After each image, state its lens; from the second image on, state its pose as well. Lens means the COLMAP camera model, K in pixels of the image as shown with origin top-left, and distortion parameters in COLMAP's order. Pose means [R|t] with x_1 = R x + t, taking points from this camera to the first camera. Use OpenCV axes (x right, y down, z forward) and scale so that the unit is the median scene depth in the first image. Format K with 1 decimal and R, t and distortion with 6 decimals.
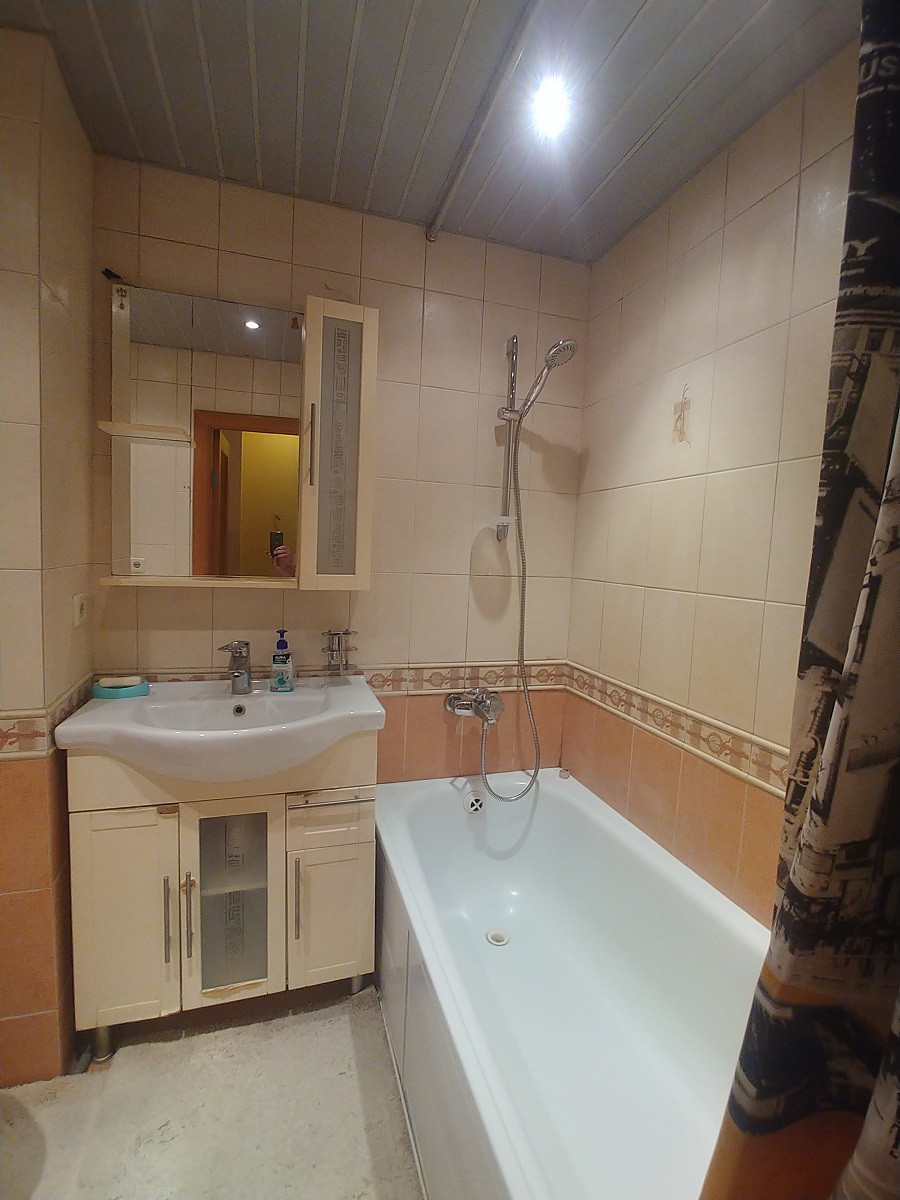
lens RADIAL K [[525.5, 0, 446.9], [0, 525.5, 594.1], [0, 0, 1]] dist [-0.027152, 0.001632]
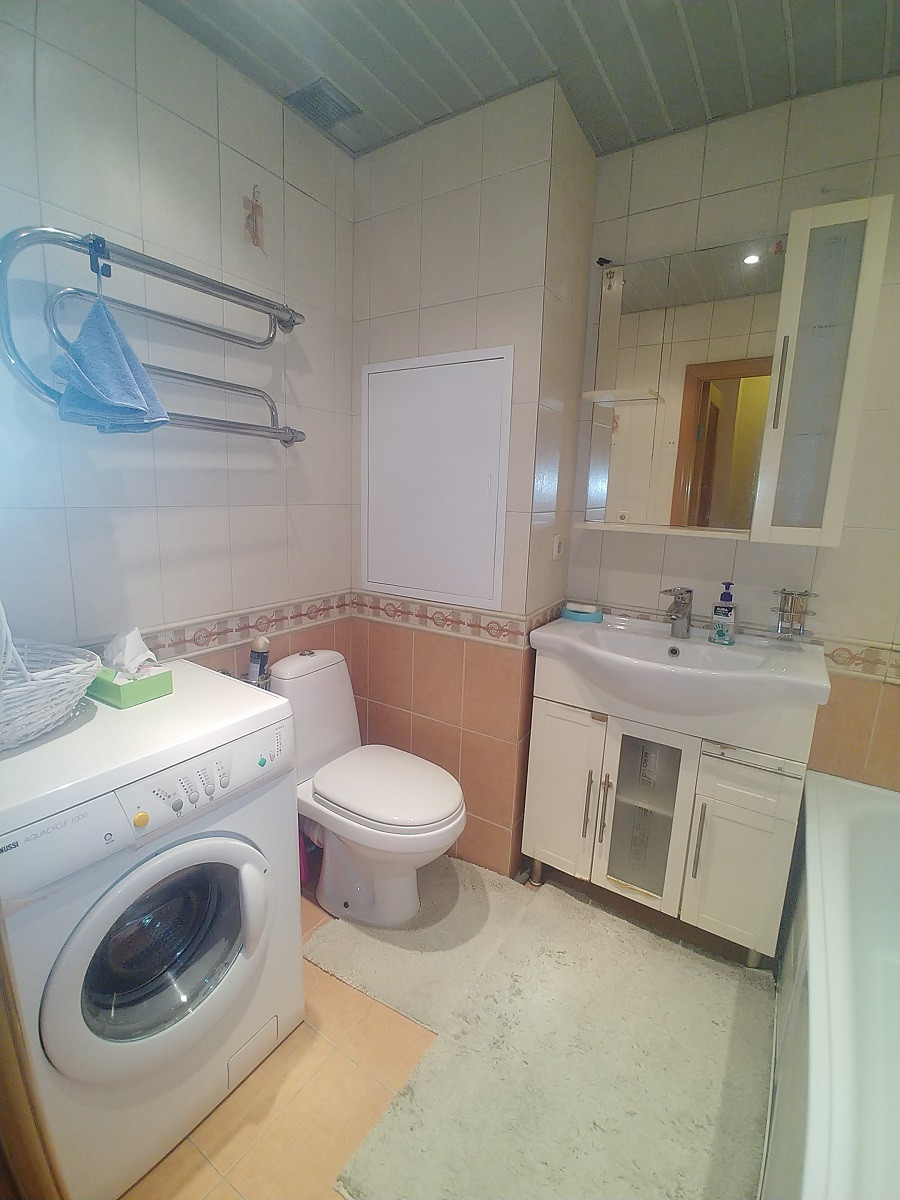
lens RADIAL K [[525.5, 0, 446.9], [0, 525.5, 594.1], [0, 0, 1]] dist [-0.027152, 0.001632]
pose [[0.628816, 0.128217, -0.766910, 0.122148], [-0.068481, 0.991610, 0.109634, 0.022546], [0.774532, -0.016421, 0.632321, -0.030099]]
